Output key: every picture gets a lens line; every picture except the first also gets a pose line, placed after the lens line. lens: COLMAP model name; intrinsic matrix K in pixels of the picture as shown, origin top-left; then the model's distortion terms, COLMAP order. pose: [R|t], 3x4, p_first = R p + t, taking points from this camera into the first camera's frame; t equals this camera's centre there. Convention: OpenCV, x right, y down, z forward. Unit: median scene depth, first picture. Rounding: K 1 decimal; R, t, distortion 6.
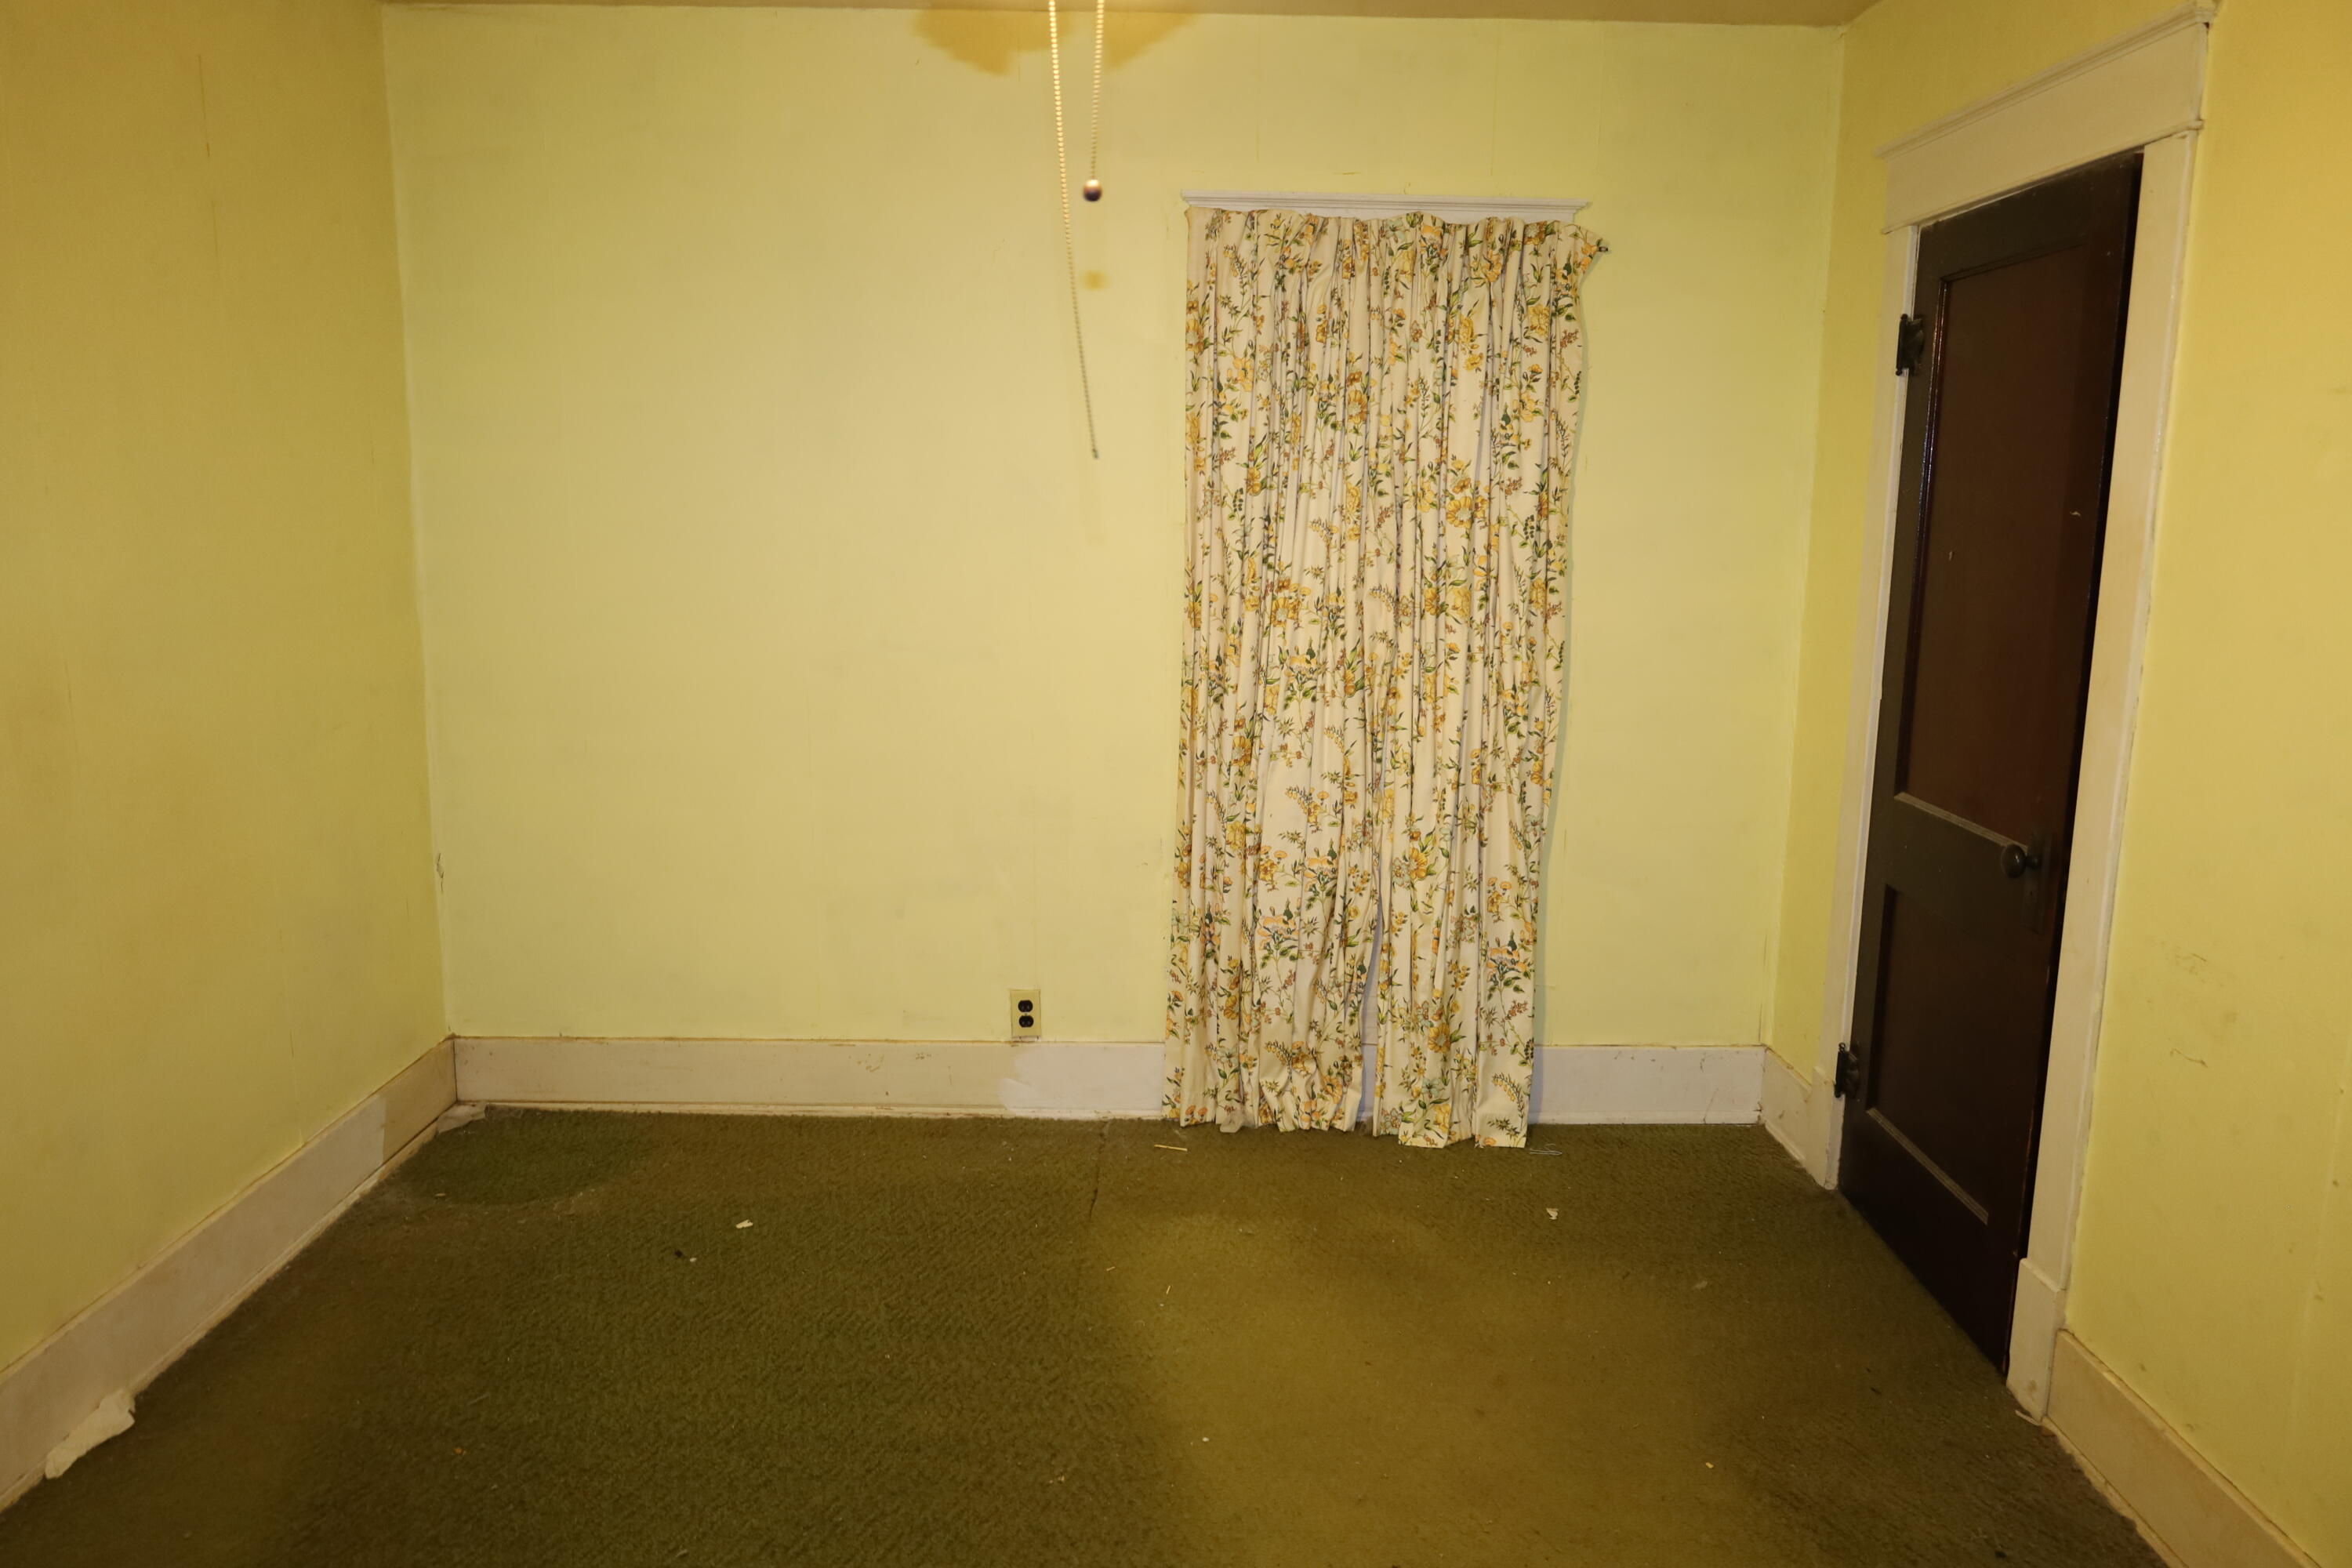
lens RADIAL K [[1630.2, 0, 1177.5], [0, 1630.2, 794.4], [0, 0, 1]] dist [-0.000720, 0.000851]
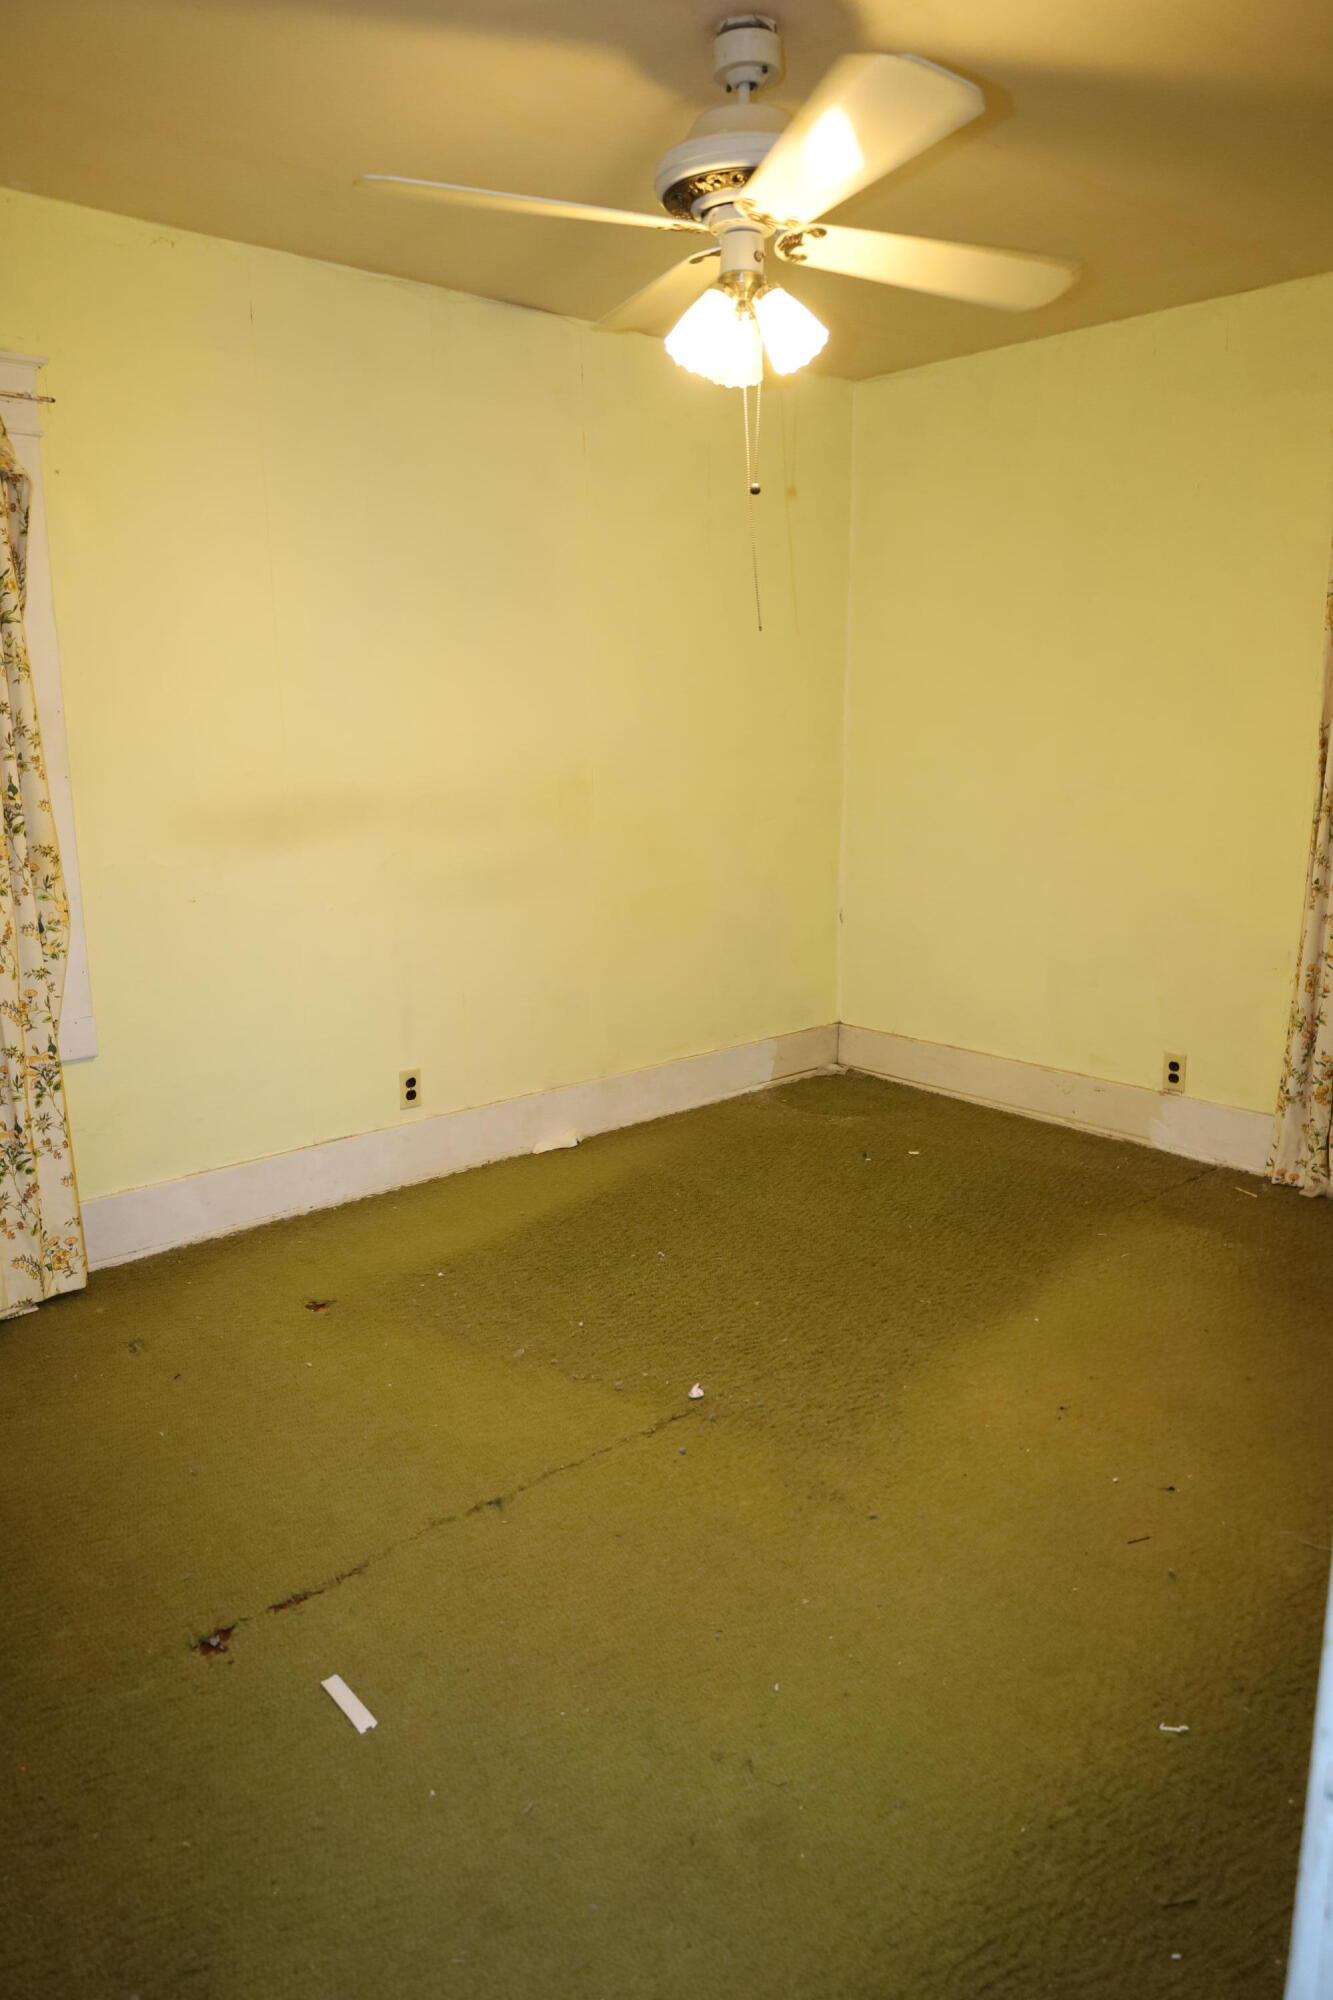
lens RADIAL K [[1386.3, 0, 662.0], [0, 1386.3, 995.8], [0, 0, 1]] dist [-0.000720, 0.000851]
pose [[0.665777, 0.140811, -0.732743, 0.442782], [-0.125523, 0.989173, 0.076038, 0.040738], [0.735516, 0.041351, 0.676244, -0.057843]]
